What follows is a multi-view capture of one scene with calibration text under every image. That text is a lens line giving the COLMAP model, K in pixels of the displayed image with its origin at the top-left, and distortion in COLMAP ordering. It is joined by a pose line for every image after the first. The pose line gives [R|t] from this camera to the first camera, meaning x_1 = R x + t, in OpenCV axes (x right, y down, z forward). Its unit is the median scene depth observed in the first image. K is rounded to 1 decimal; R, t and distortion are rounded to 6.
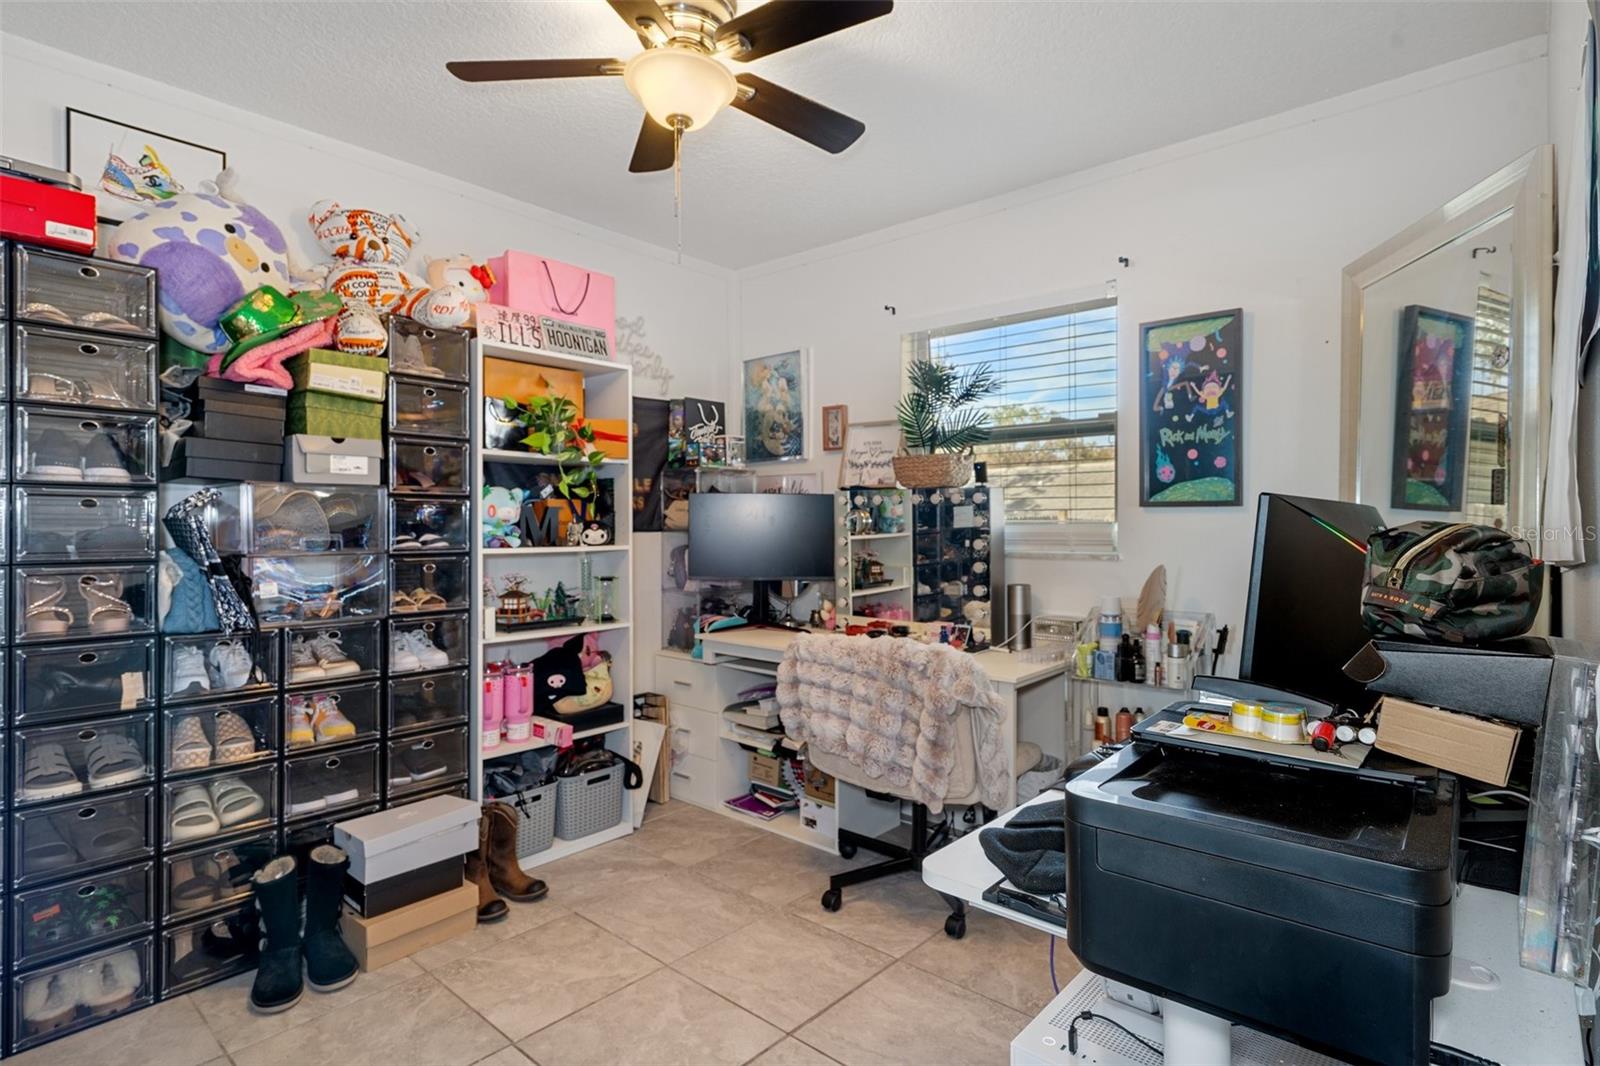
lens RADIAL K [[835.0, 0, 803.4], [0, 835.0, 528.5], [0, 0, 1]] dist [0.001248, 0.000379]
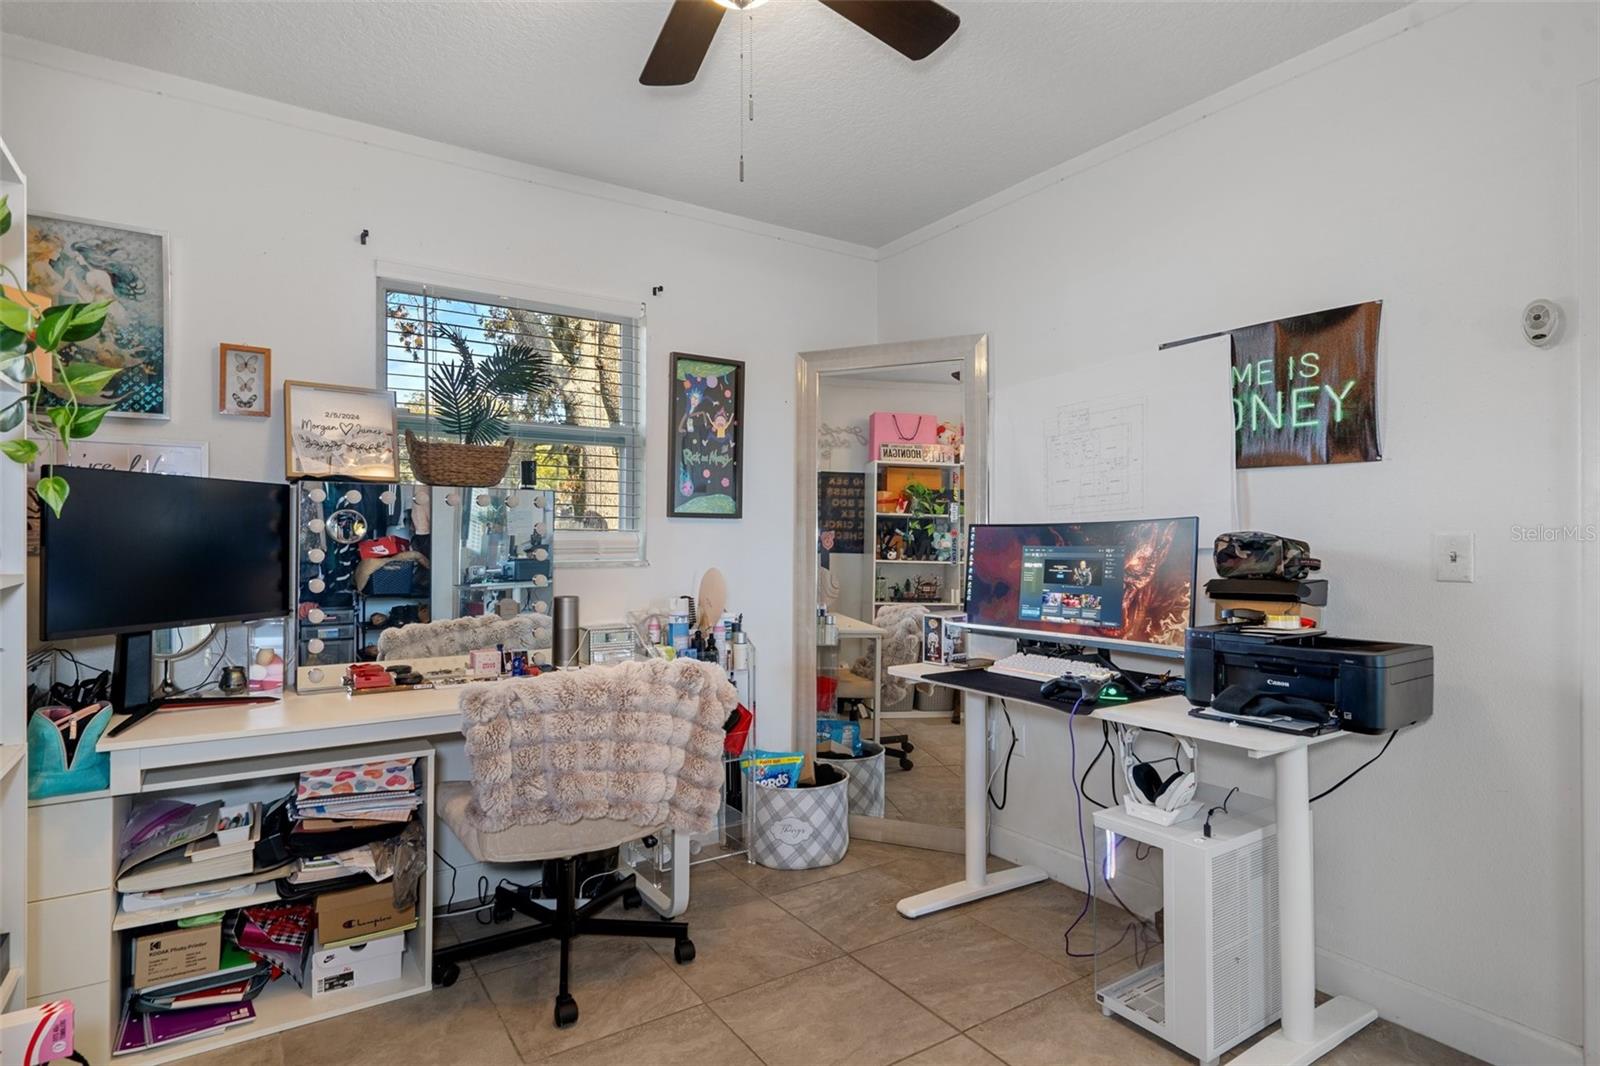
lens RADIAL K [[835.0, 0, 804.1], [0, 835.0, 536.9], [0, 0, 1]] dist [0.001248, 0.000379]
pose [[0.243560, -0.003612, 0.969879, -0.641015], [-0.000752, 0.999992, 0.003912, -0.003675], [-0.969885, -0.001682, 0.243556, 0.567393]]
